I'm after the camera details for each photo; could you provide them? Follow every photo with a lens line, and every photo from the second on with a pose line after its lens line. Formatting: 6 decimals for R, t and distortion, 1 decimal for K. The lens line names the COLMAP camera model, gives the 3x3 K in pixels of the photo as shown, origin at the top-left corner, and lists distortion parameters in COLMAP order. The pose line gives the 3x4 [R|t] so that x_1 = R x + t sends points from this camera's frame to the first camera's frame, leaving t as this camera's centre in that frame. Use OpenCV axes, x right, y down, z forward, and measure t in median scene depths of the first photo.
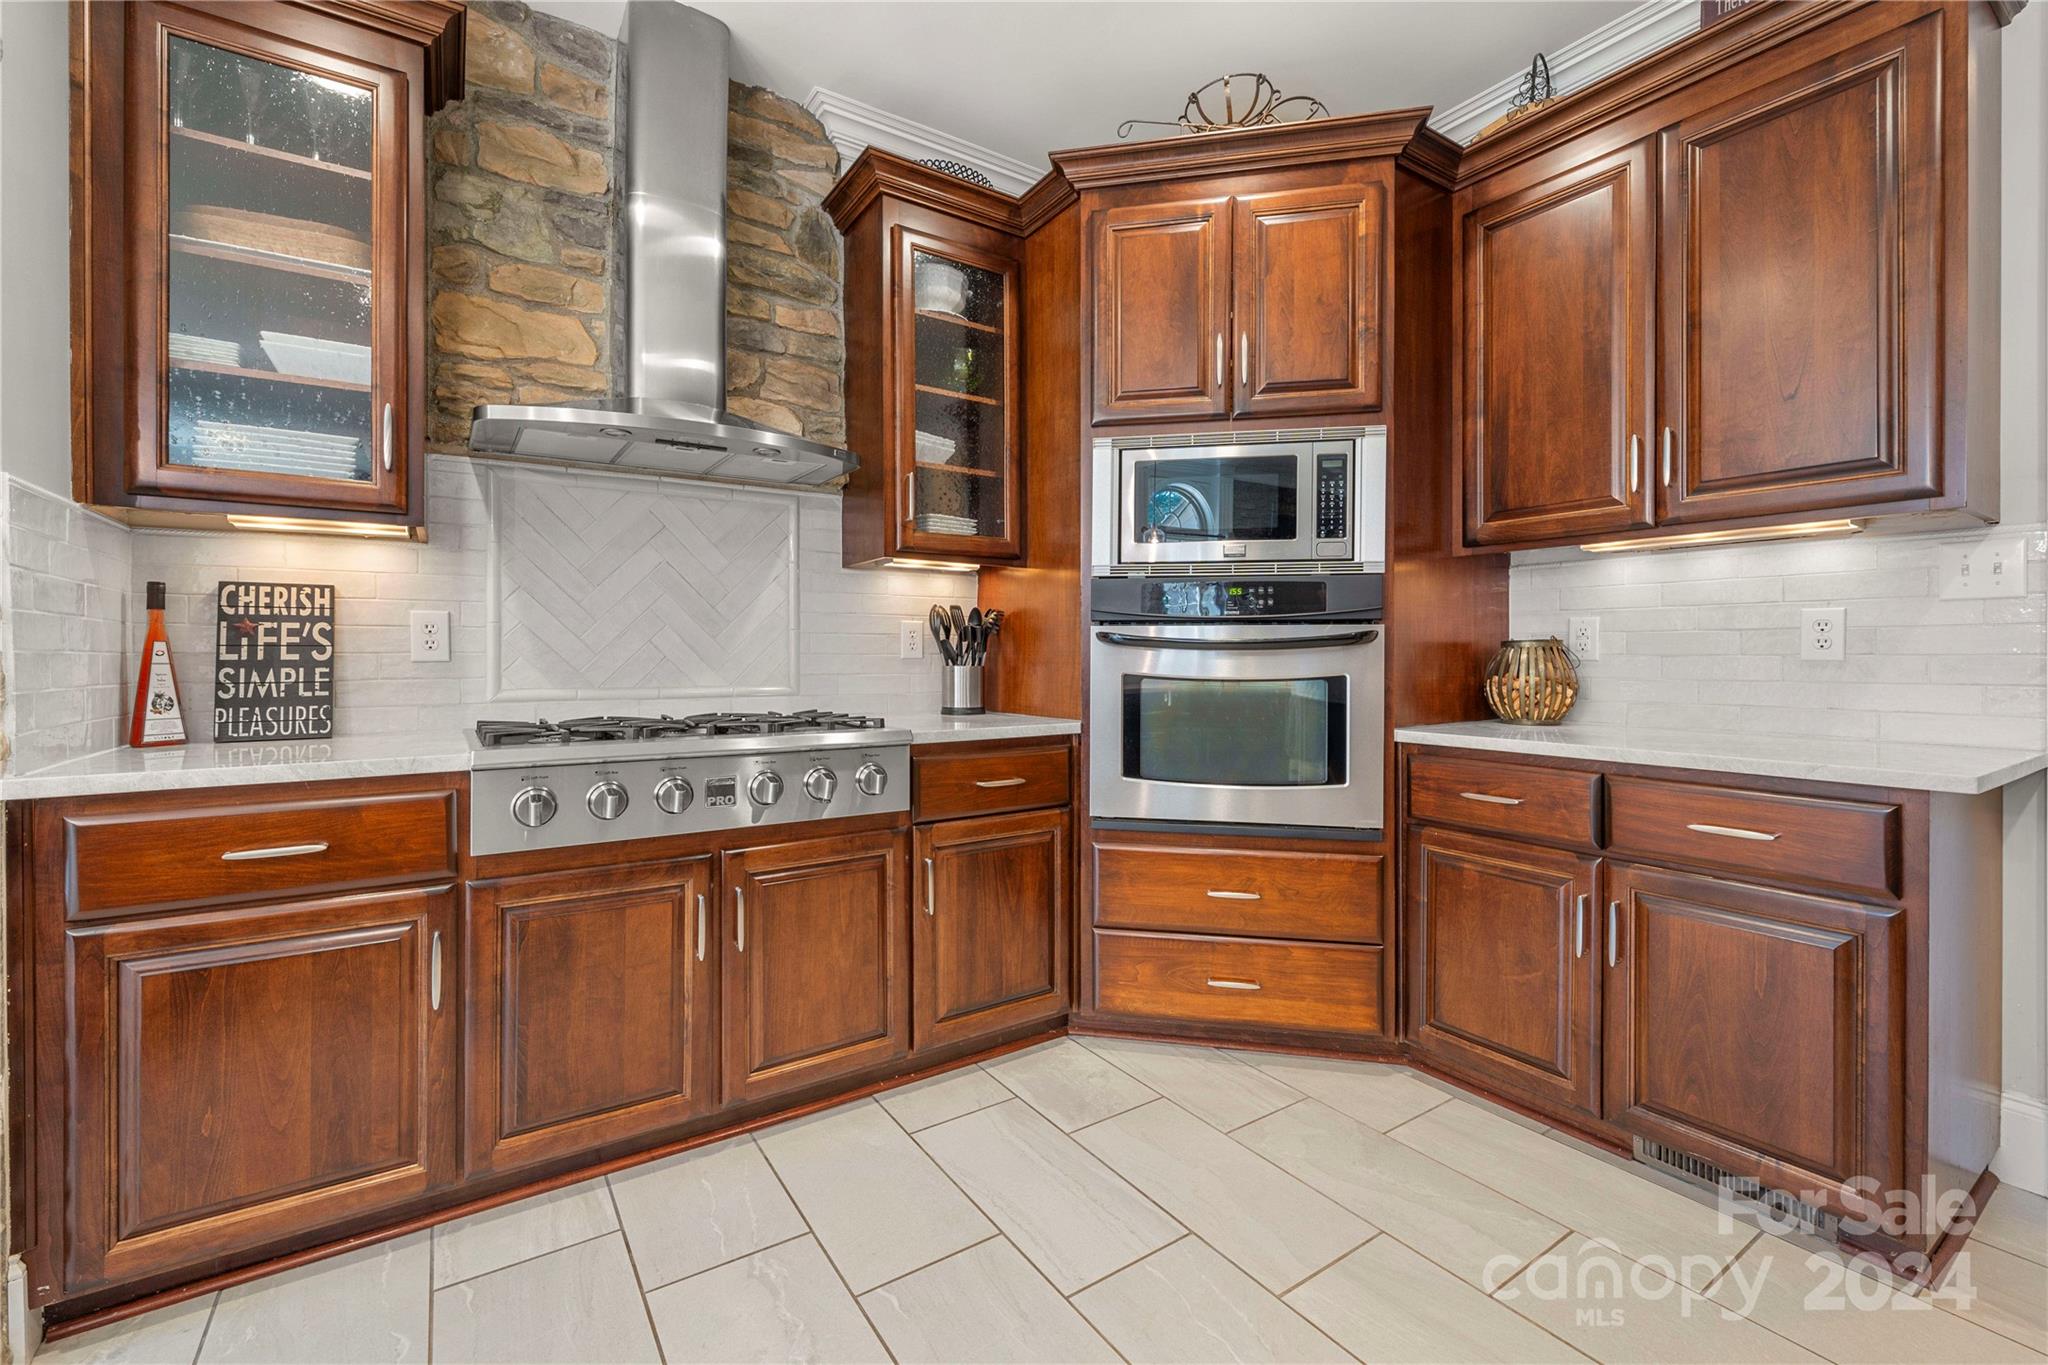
lens RADIAL K [[862.6, 0, 1020.0], [0, 862.6, 660.6], [0, 0, 1]] dist [-0.000355, 0.000197]
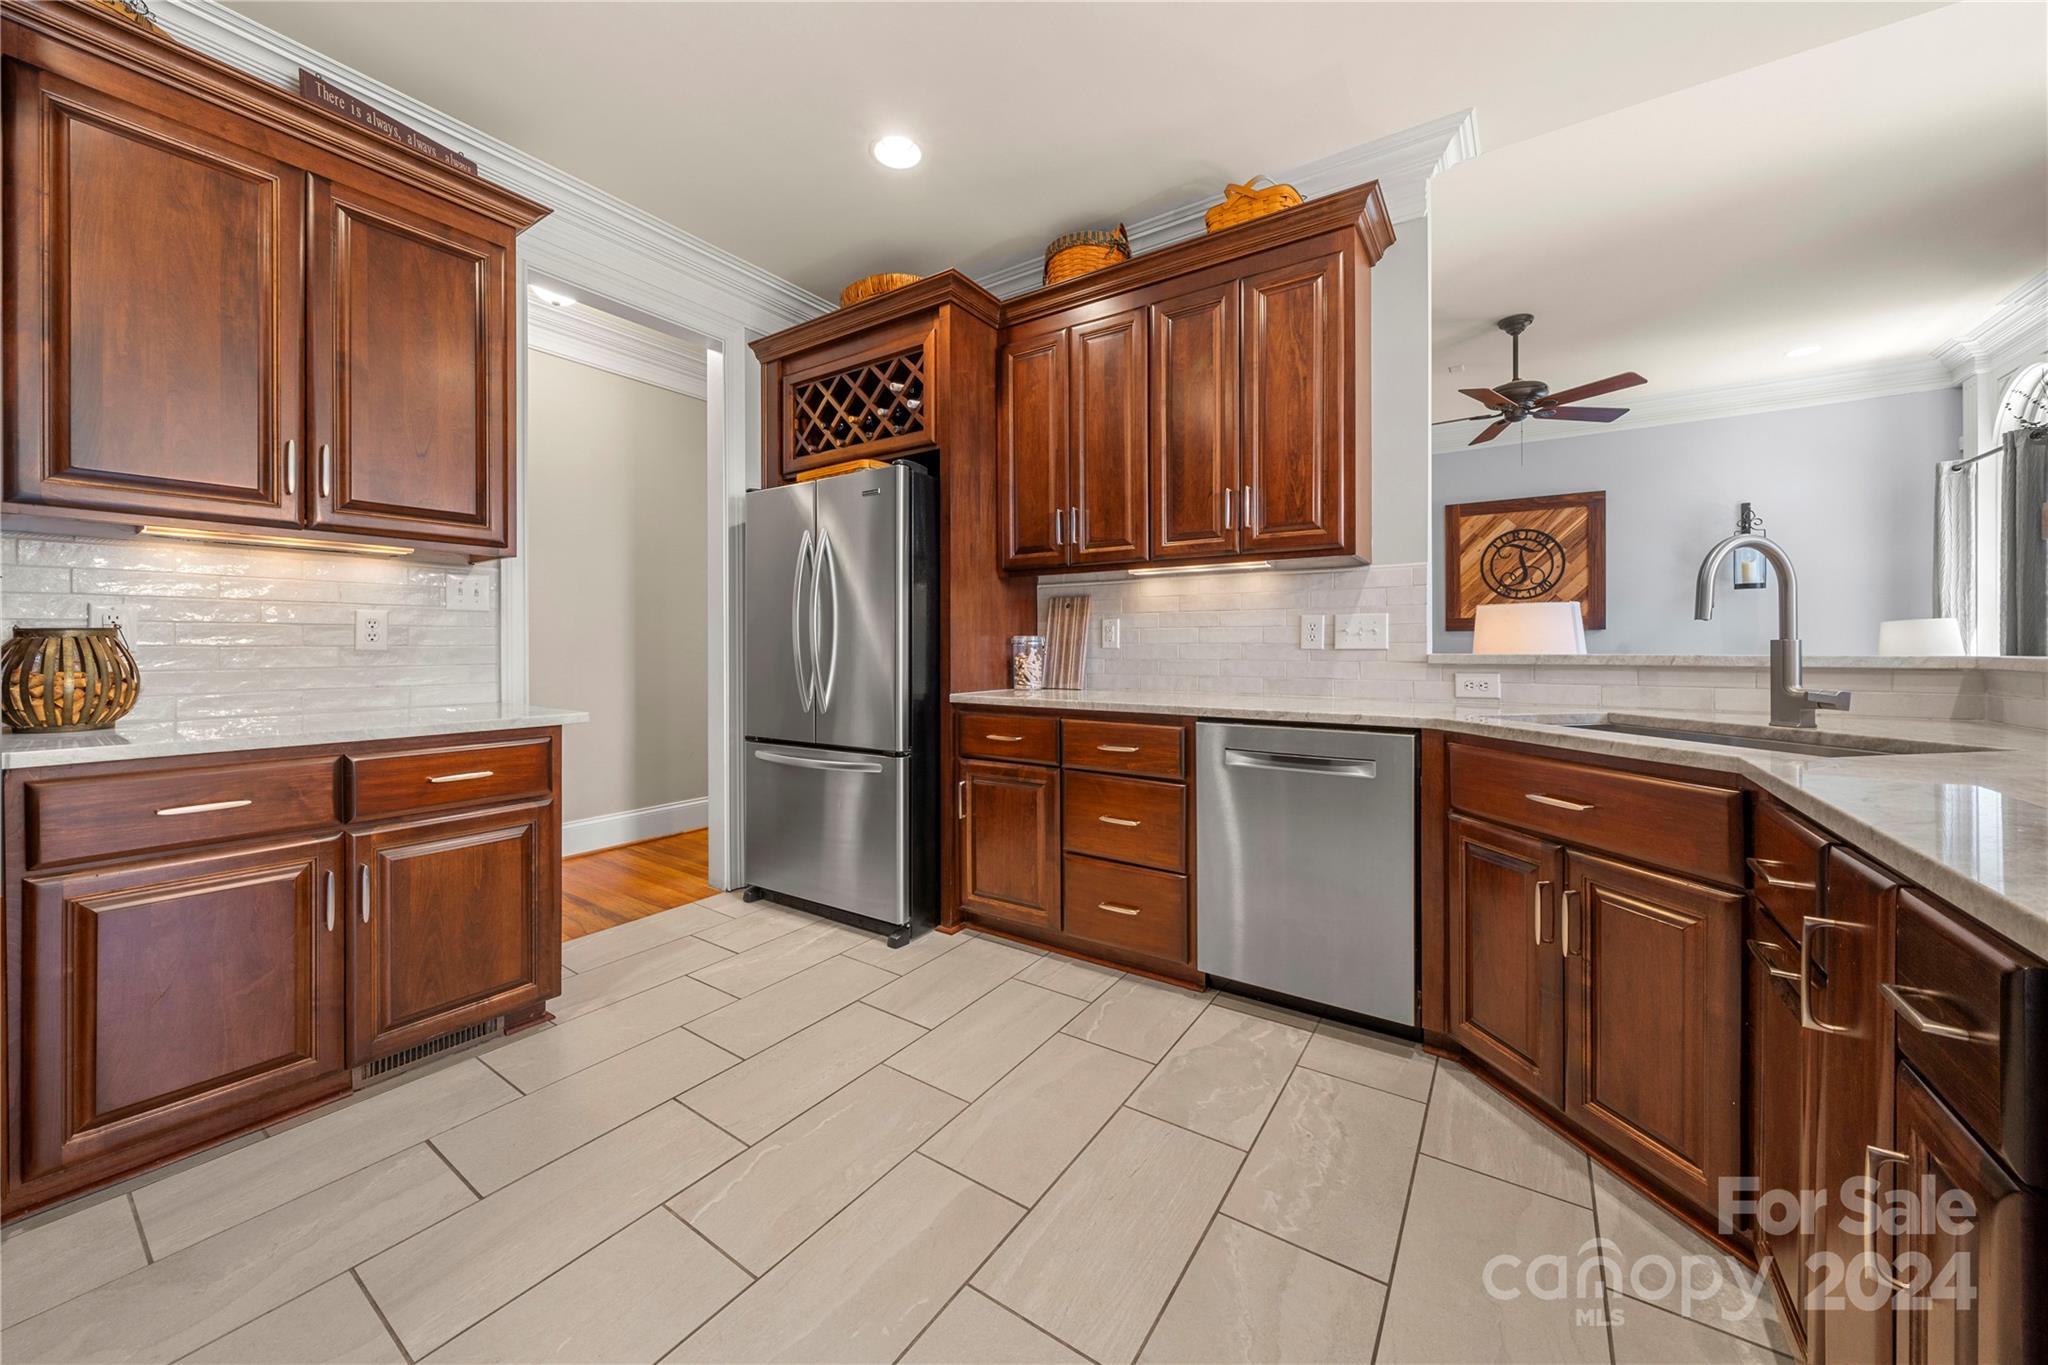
lens RADIAL K [[738.4, 0, 1013.9], [0, 738.4, 648.1], [0, 0, 1]] dist [0.000491, -0.000242]
pose [[-0.364553, -0.002361, 0.931180, -0.419600], [0.003174, 0.999988, 0.003778, -0.003712], [-0.931177, 0.004333, -0.364541, 0.453499]]
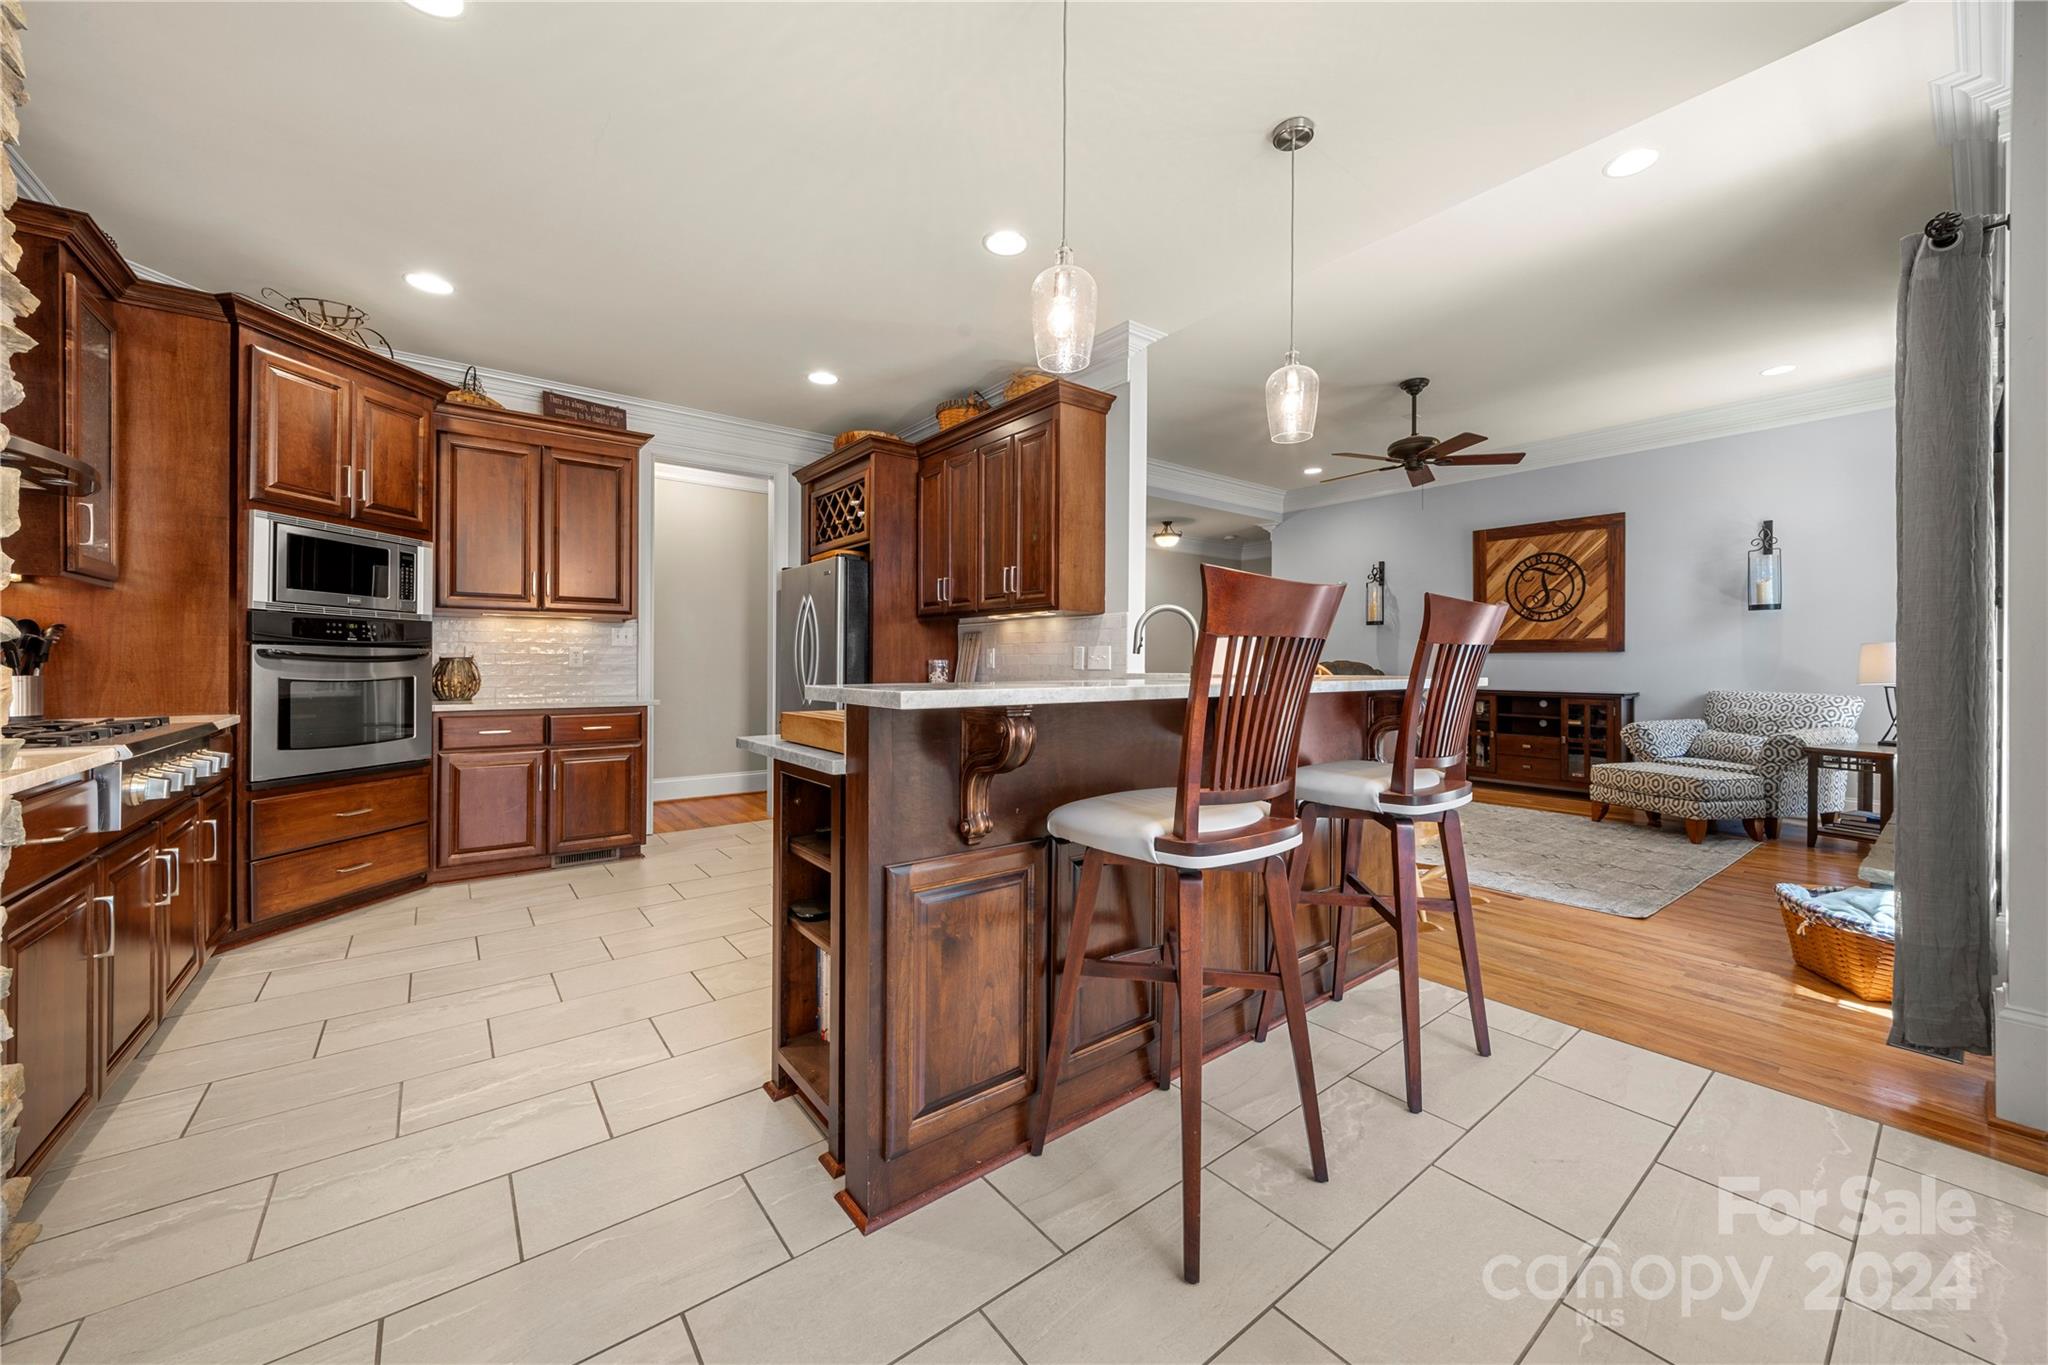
lens RADIAL K [[738.4, 0, 1009.9], [0, 738.4, 663.1], [0, 0, 1]] dist [0.000491, -0.000242]
pose [[-0.067610, 0.000689, 0.997712, -1.242342], [-0.000407, 1.000000, -0.000718, -0.009971], [-0.997712, -0.000454, -0.067610, -0.138778]]
